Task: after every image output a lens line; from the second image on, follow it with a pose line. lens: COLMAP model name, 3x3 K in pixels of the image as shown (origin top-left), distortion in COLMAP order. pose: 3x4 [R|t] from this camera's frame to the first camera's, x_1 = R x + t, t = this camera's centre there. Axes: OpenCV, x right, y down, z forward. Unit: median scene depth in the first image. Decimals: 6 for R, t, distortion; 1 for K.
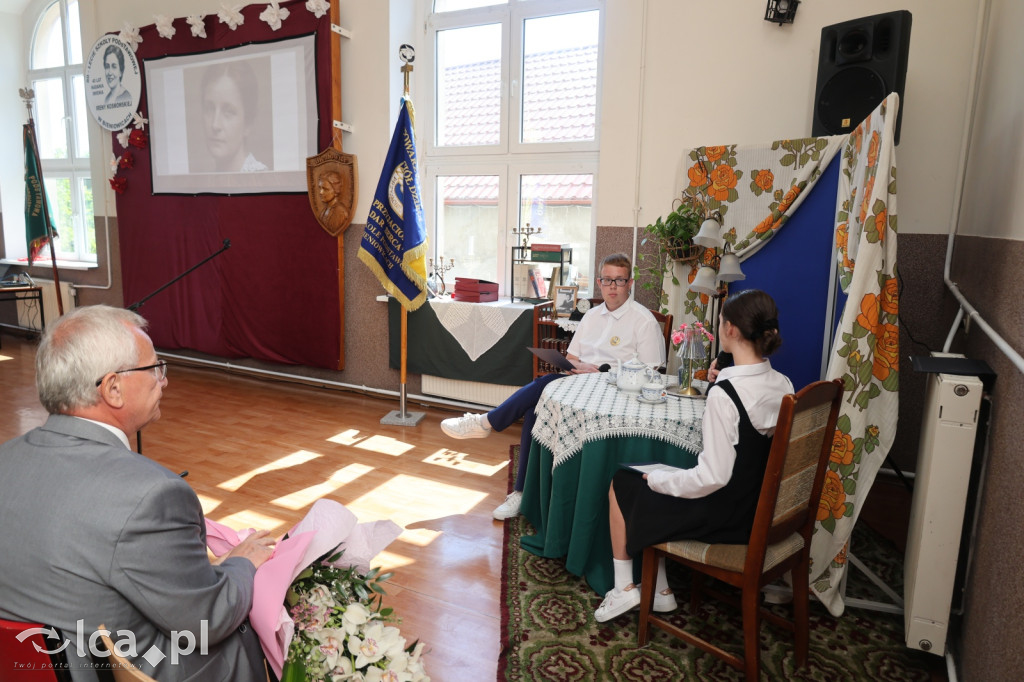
lens RADIAL K [[698.9, 0, 519.0], [0, 698.9, 345.1], [0, 0, 1]] dist [-0.017540, 0.004357]
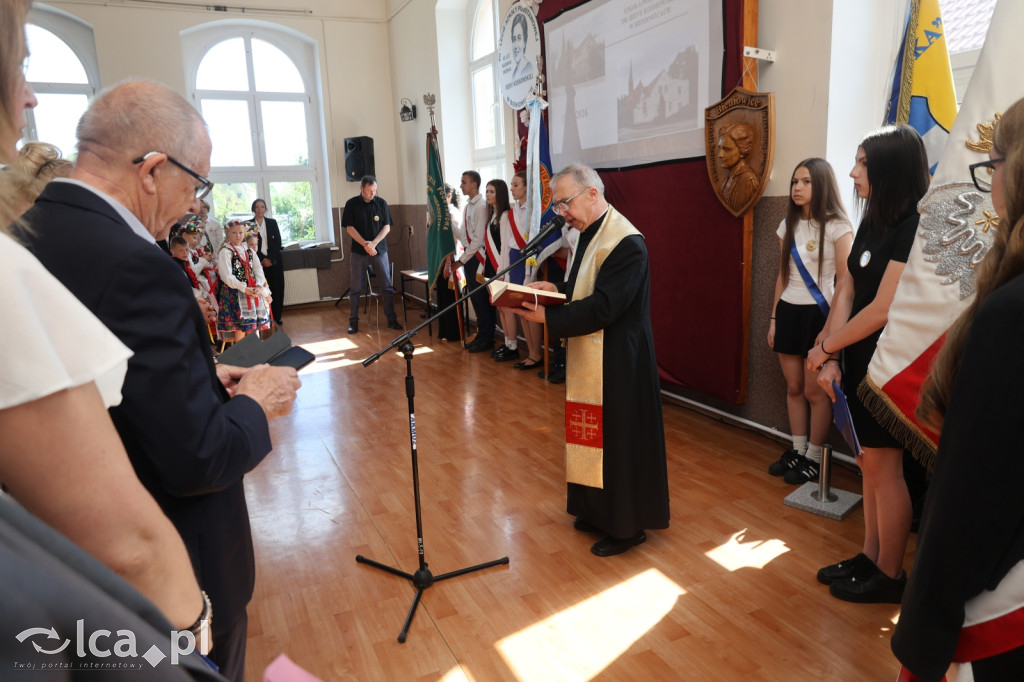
lens RADIAL K [[707.5, 0, 511.2], [0, 707.5, 339.2], [0, 0, 1]] dist [-0.000261, 0.001576]
pose [[0.796698, 0.057700, -0.601617, -0.012045], [-0.039226, 0.998270, 0.043797, -0.056288], [0.603103, -0.011294, 0.797583, 0.301004]]
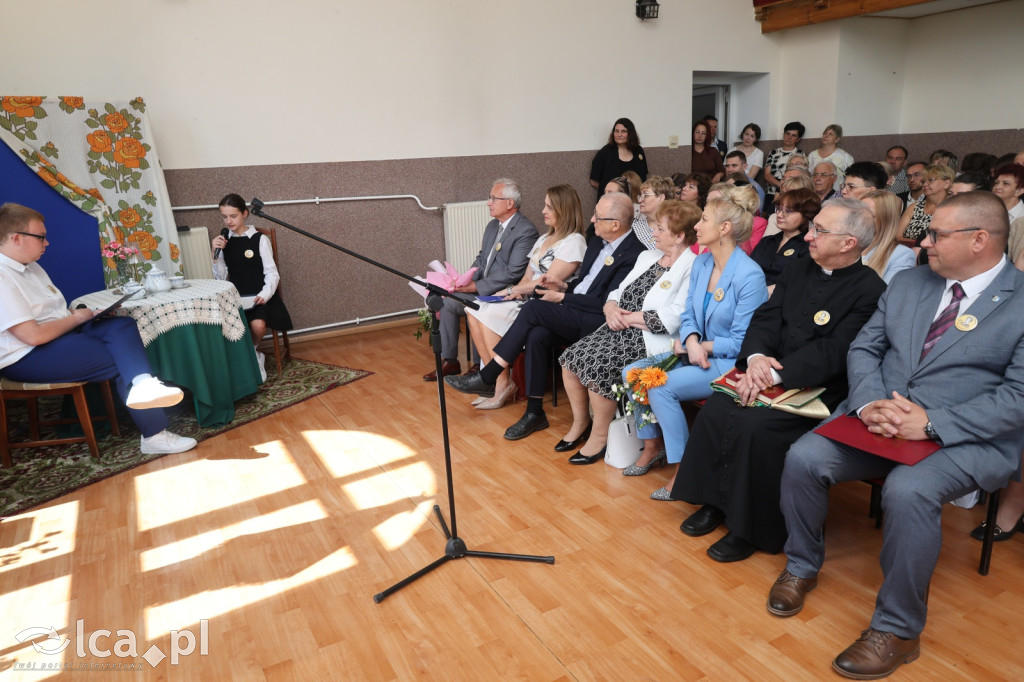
lens RADIAL K [[708.6, 0, 511.9], [0, 708.6, 337.3], [0, 0, 1]] dist [0.003935, 0.000080]
pose [[-0.858169, -0.091170, 0.505206, -0.639411], [0.110536, 0.928206, 0.355267, -0.161540], [-0.501325, 0.360723, -0.786481, 0.999449]]
